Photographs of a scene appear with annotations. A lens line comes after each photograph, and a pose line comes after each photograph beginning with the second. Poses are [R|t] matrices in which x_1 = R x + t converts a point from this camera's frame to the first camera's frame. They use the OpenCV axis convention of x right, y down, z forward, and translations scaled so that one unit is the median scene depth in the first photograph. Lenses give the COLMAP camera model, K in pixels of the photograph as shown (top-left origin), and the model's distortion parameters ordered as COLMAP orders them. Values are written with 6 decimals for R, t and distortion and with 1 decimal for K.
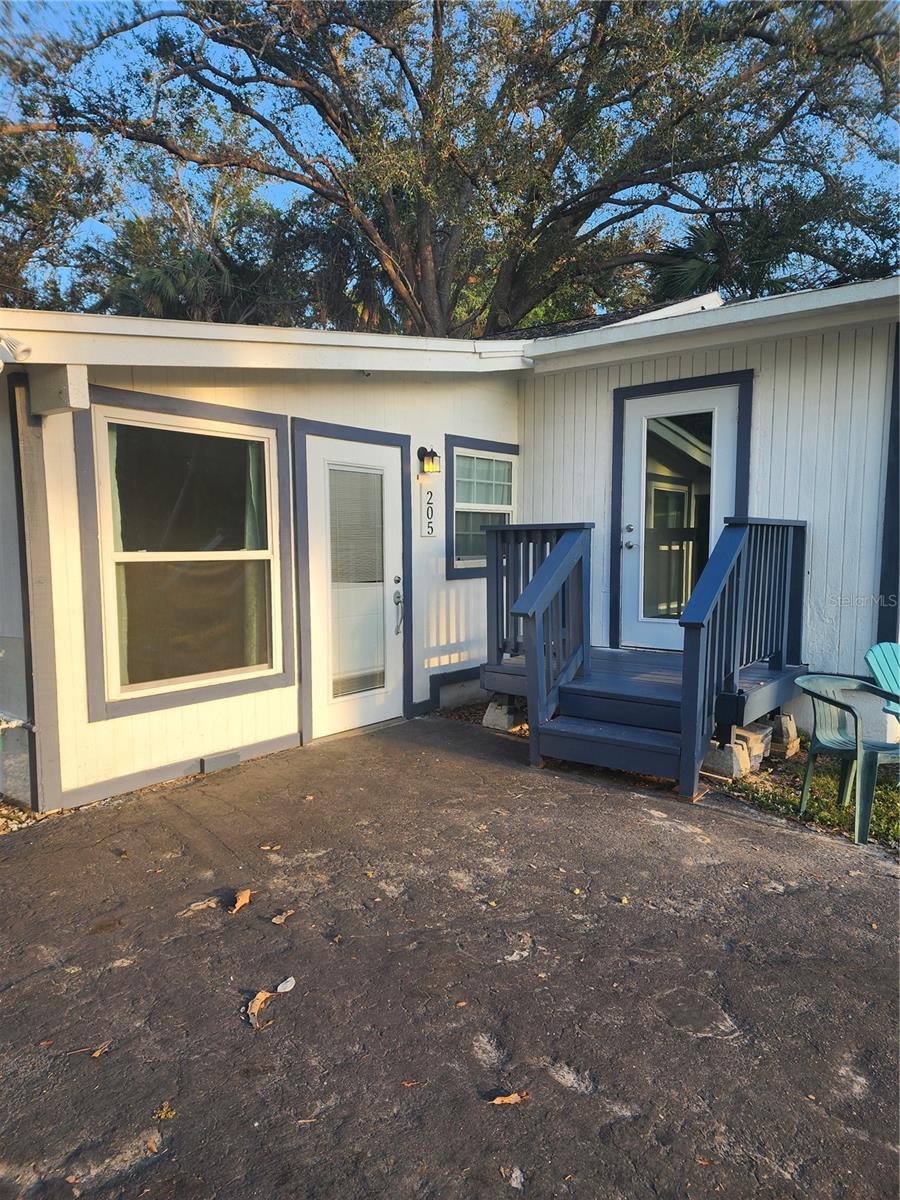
lens RADIAL K [[807.9, 0, 500.0], [0, 807.9, 635.7], [0, 0, 1]] dist [0.073845, -0.060900]
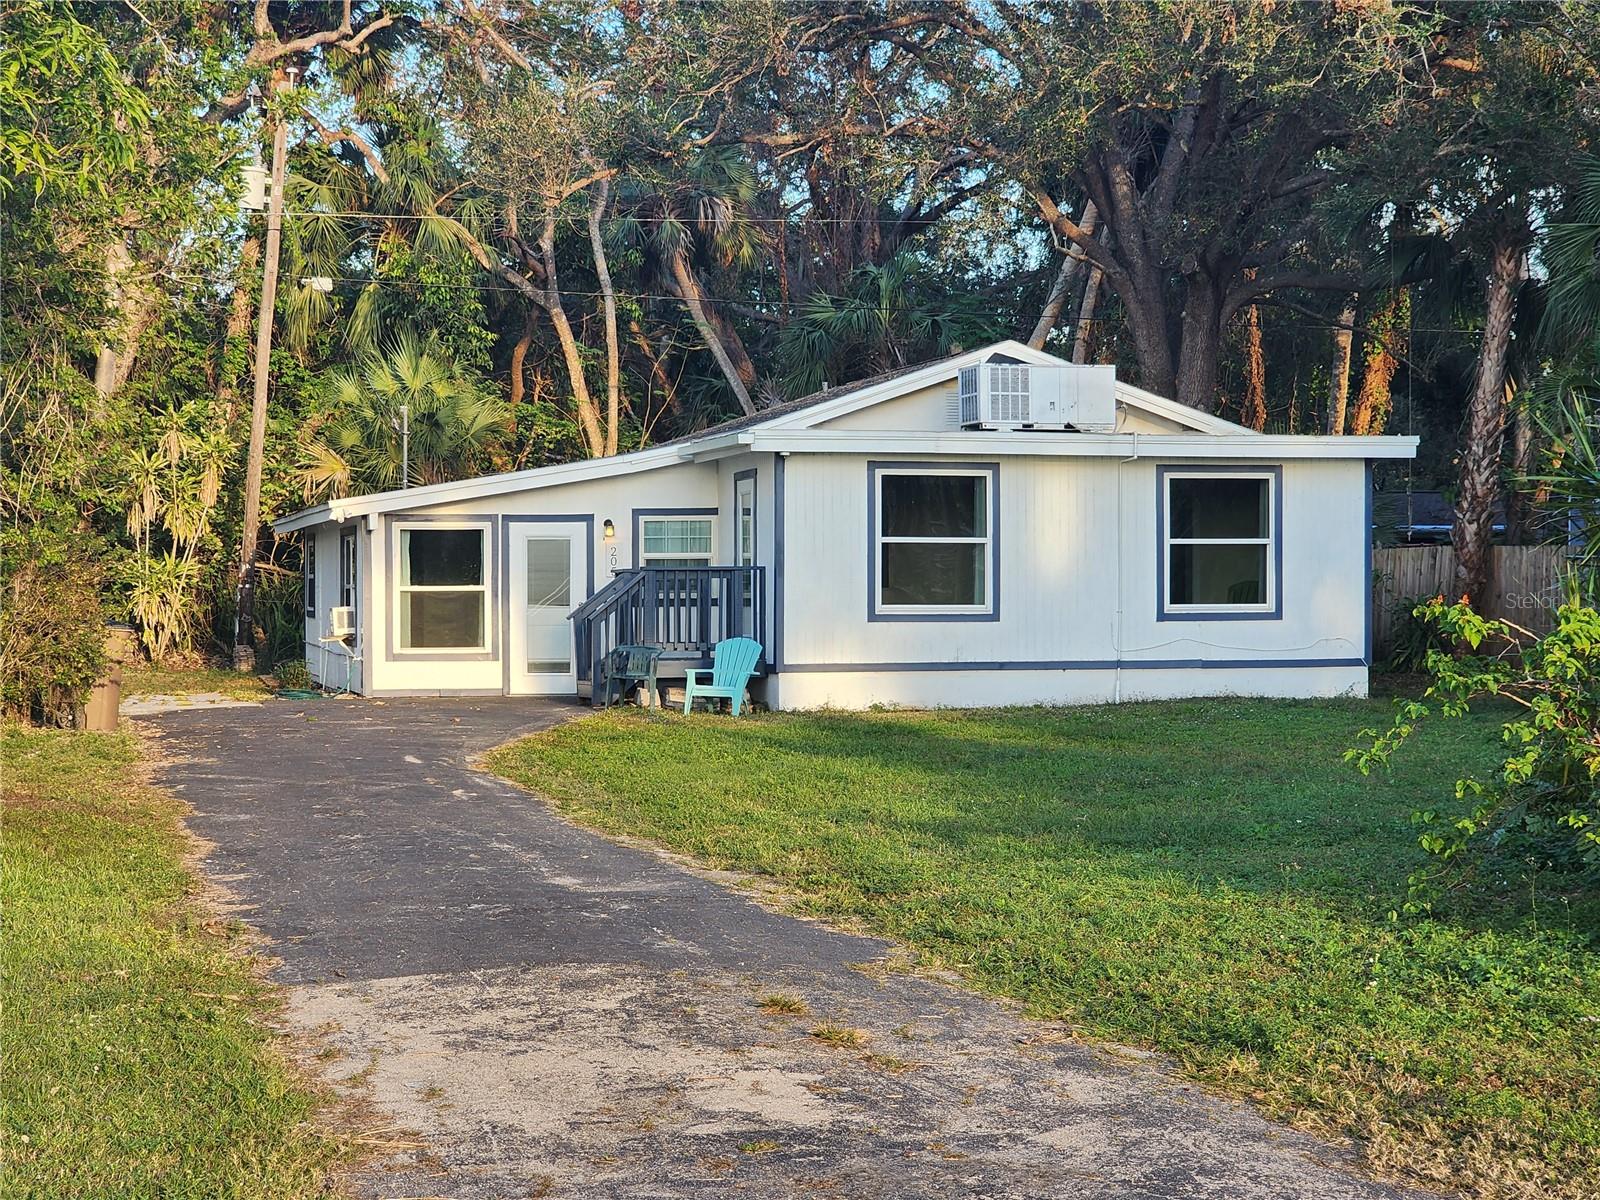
lens RADIAL K [[3221.4, 0, 799.7], [0, 3221.4, 597.8], [0, 0, 1]] dist [0.073508, 0.000000]
pose [[0.745632, 0.010900, -0.666269, 5.081391], [-0.077252, 0.994538, -0.070184, 0.380173], [0.661865, 0.103802, 0.742401, -3.936670]]
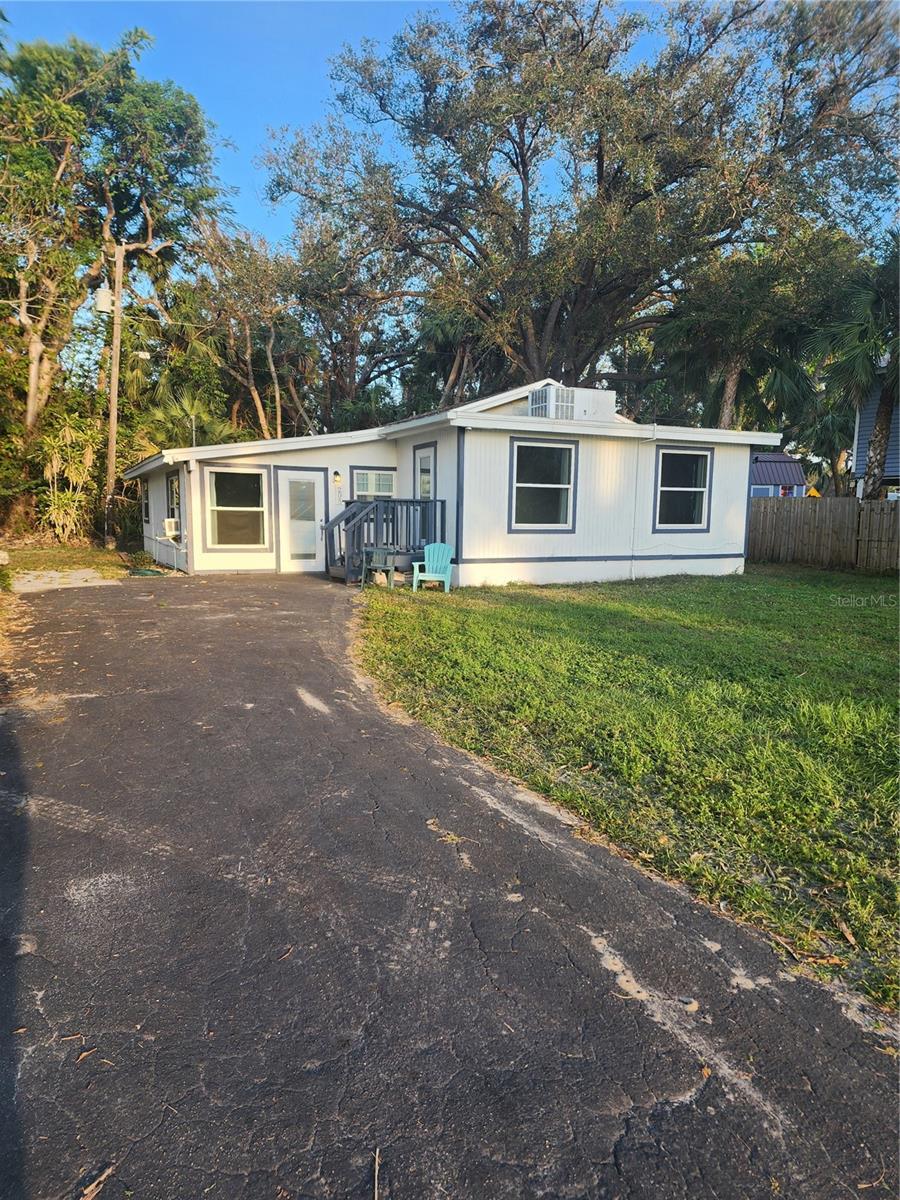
lens RADIAL K [[807.9, 0, 473.4], [0, 807.9, 613.9], [0, 0, 1]] dist [0.073845, -0.060900]
pose [[0.883082, 0.077926, -0.462702, 1.868357], [-0.071961, 0.996939, 0.030559, 0.146980], [0.463667, 0.006310, 0.885987, -1.369296]]
